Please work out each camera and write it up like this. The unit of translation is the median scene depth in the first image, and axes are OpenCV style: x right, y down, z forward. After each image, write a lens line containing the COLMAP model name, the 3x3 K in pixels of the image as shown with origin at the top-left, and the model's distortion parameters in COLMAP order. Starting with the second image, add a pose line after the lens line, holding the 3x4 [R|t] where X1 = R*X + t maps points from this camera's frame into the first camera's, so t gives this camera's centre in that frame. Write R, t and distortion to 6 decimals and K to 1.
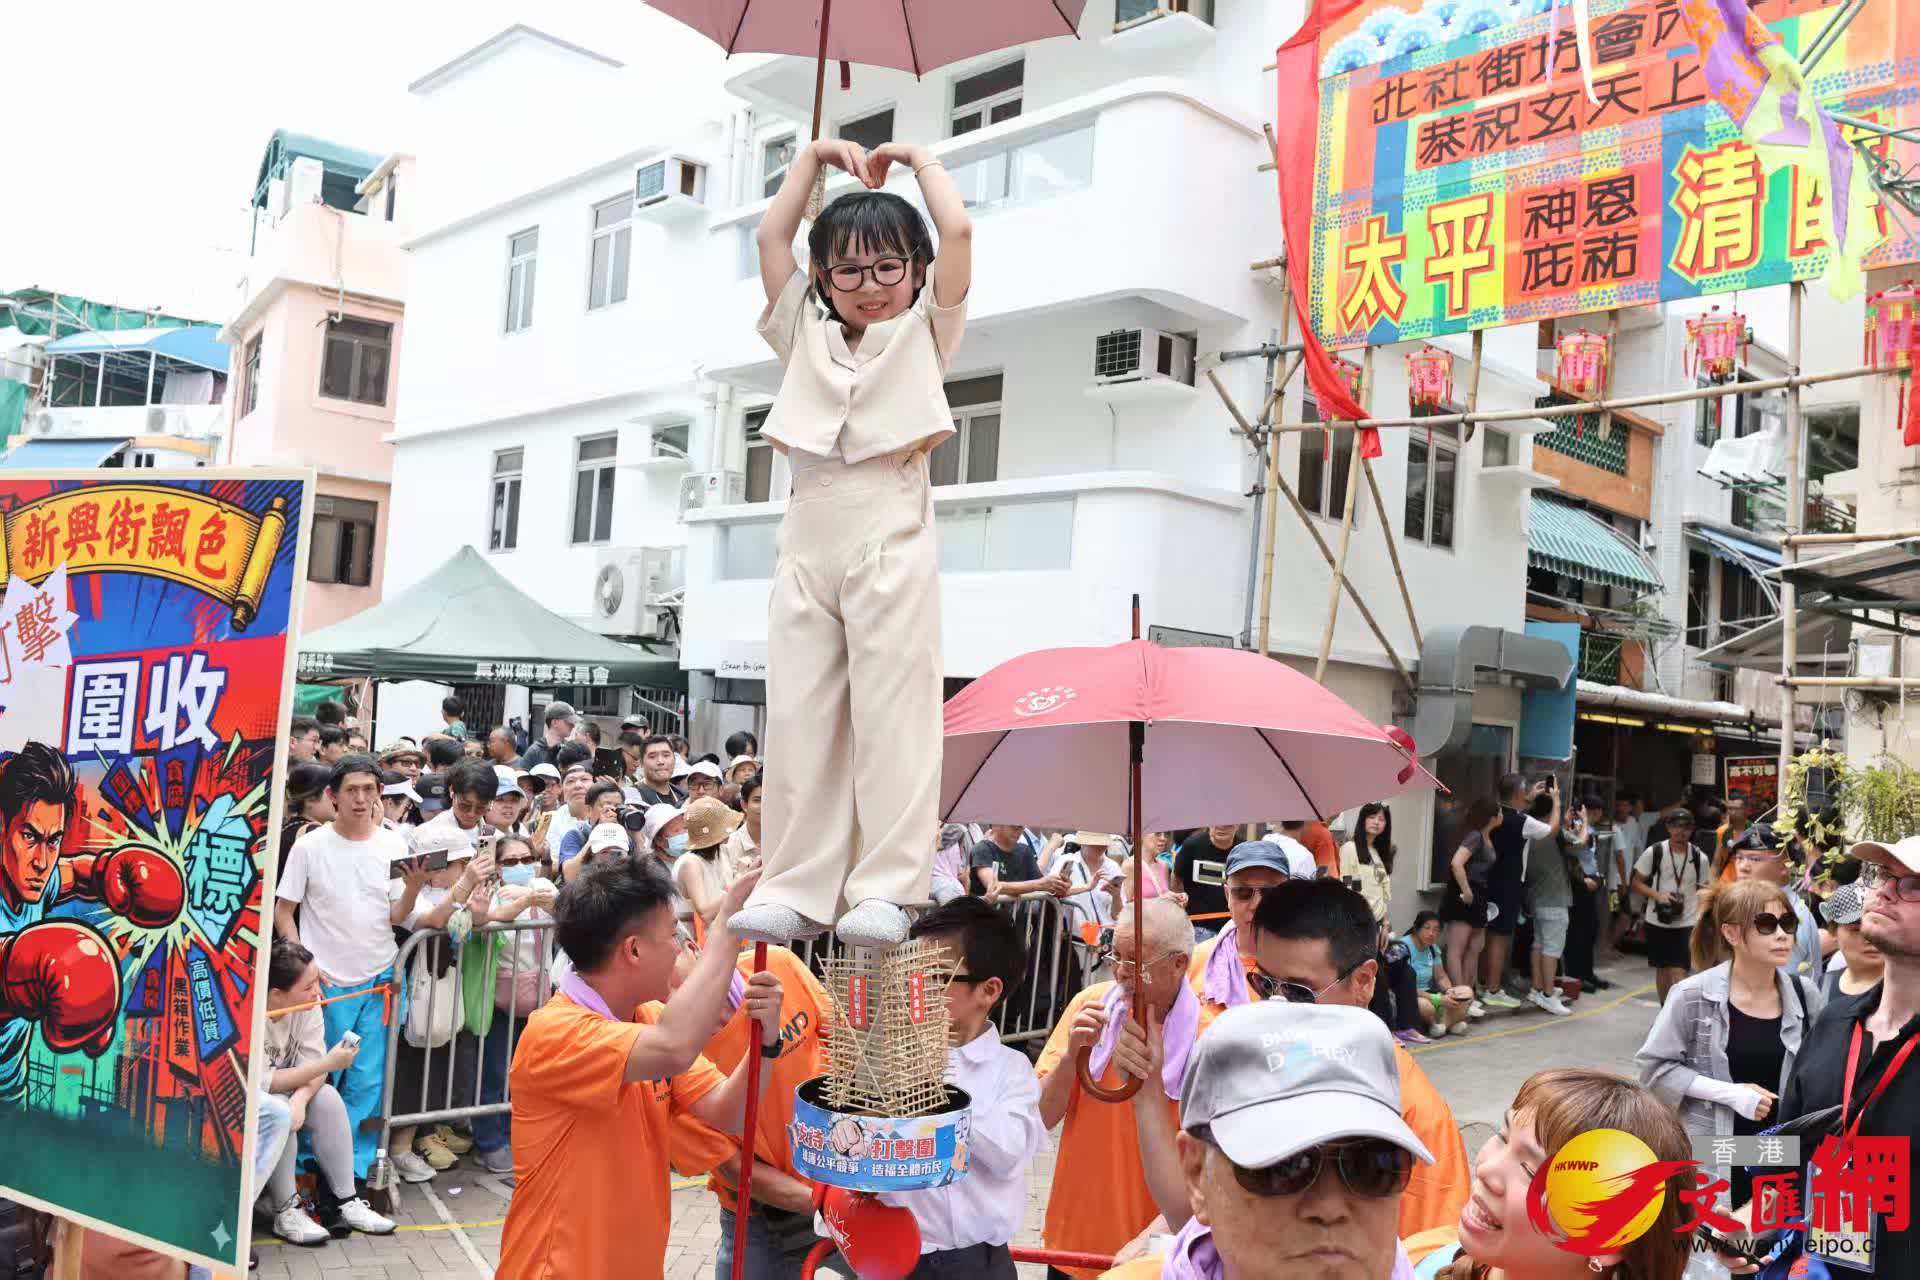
lens RADIAL K [[1614.1, 0, 960.0], [0, 1614.1, 640.0], [0, 0, 1]] dist [0.002659, -0.003407]
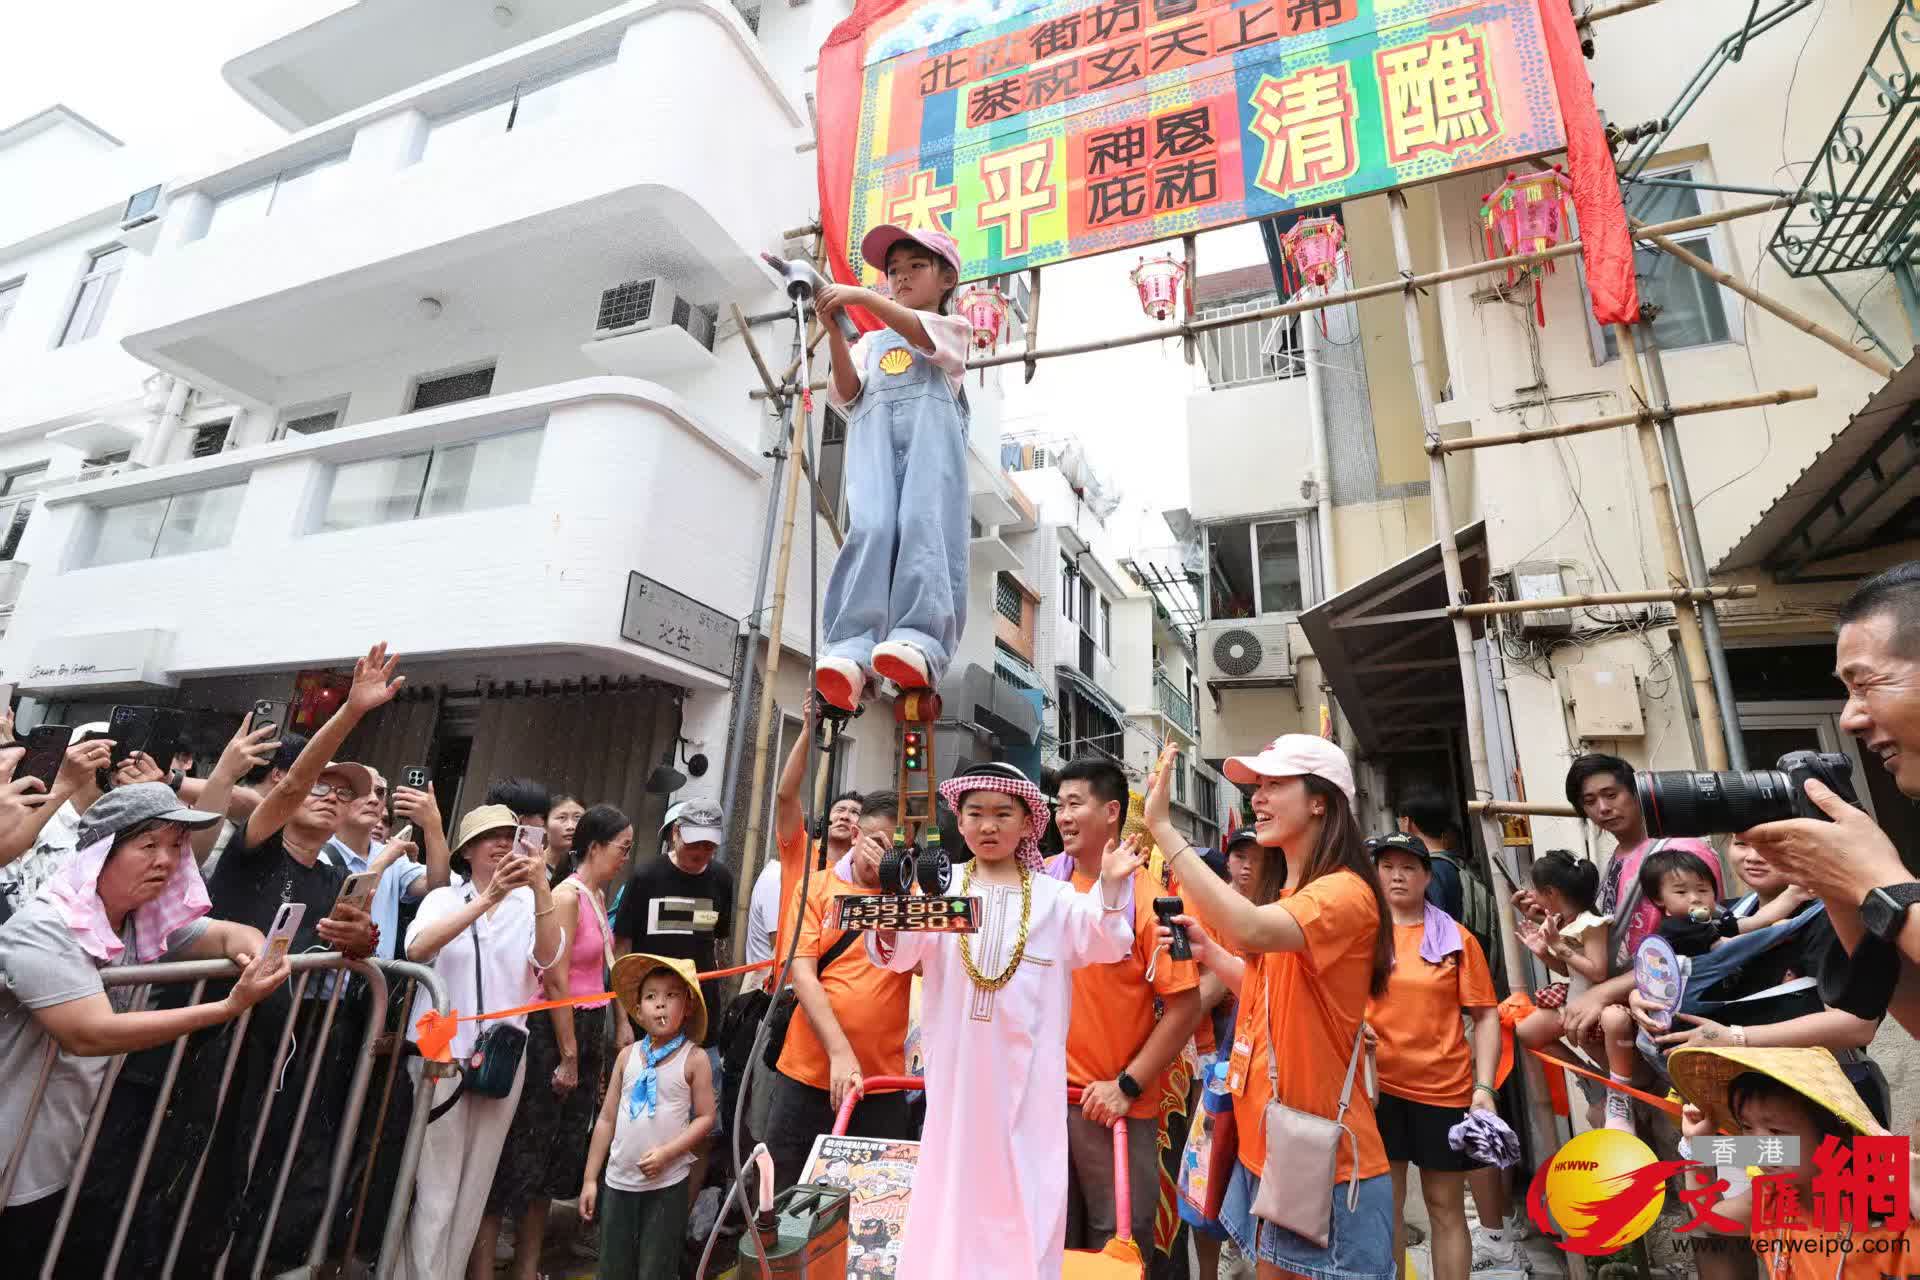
lens RADIAL K [[961.3, 0, 960.6], [0, 961.3, 555.4], [0, 0, 1]] dist [-0.001150, 0.000094]
pose [[0.914952, 0.108885, 0.388596, 0.081108], [-0.004131, 0.965391, -0.260776, 0.095453], [-0.403542, 0.236992, 0.883736, 0.529204]]
